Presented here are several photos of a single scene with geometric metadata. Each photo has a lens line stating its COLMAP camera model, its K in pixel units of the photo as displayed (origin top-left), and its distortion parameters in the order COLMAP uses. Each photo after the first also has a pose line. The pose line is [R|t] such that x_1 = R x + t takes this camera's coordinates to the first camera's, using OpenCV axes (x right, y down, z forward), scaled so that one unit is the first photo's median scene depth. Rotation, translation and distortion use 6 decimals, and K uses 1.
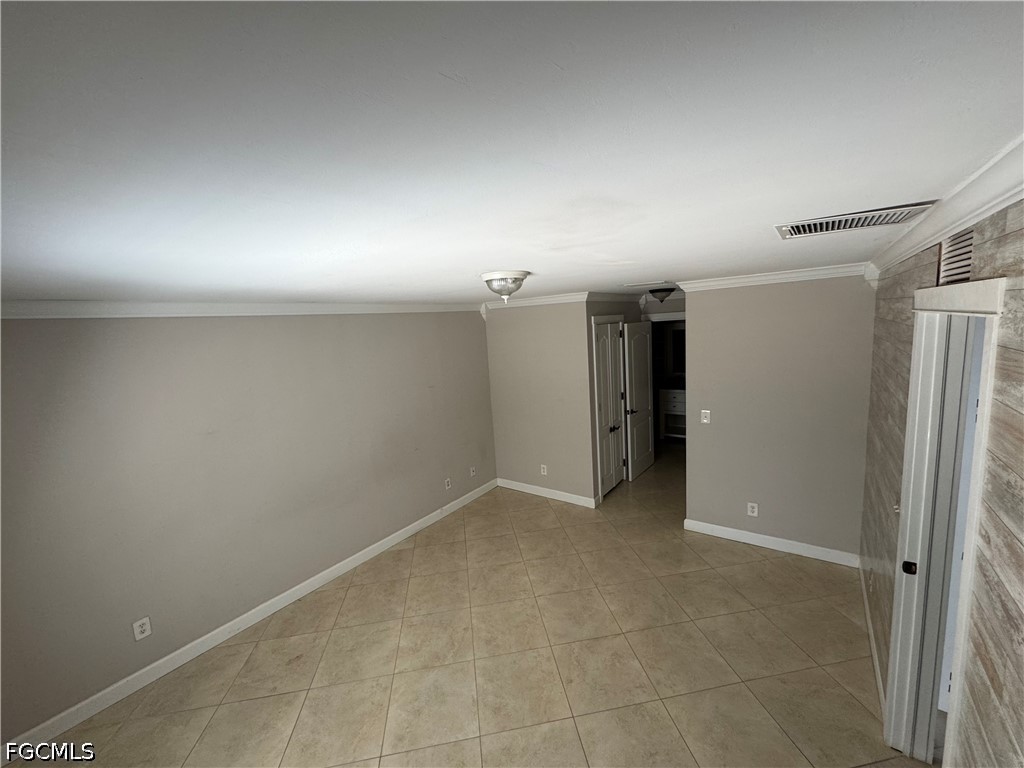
lens RADIAL K [[408.7, 0, 506.2], [0, 408.7, 387.7], [0, 0, 1]] dist [-0.002859, -0.000221]
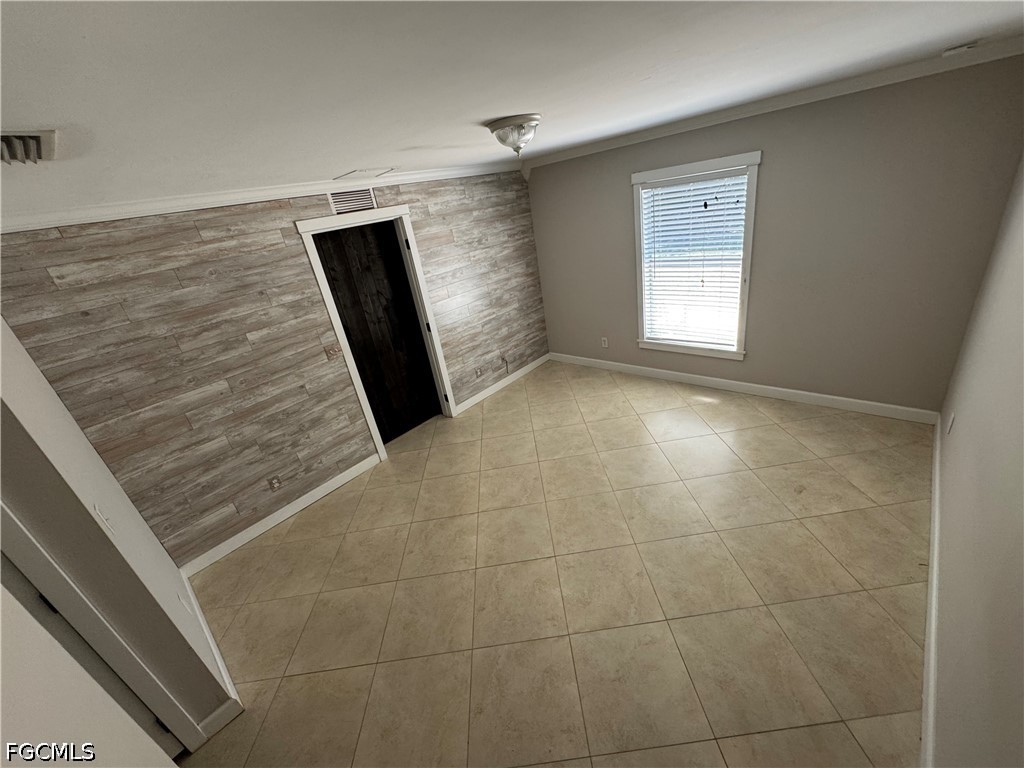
lens RADIAL K [[408.7, 0, 512.3], [0, 408.7, 388.4], [0, 0, 1]] dist [-0.002859, -0.000221]
pose [[-0.970559, 0.163678, 0.176708, -0.048699], [0.234708, 0.807495, 0.541169, -0.232205], [-0.054113, 0.566711, -0.822138, 1.652439]]
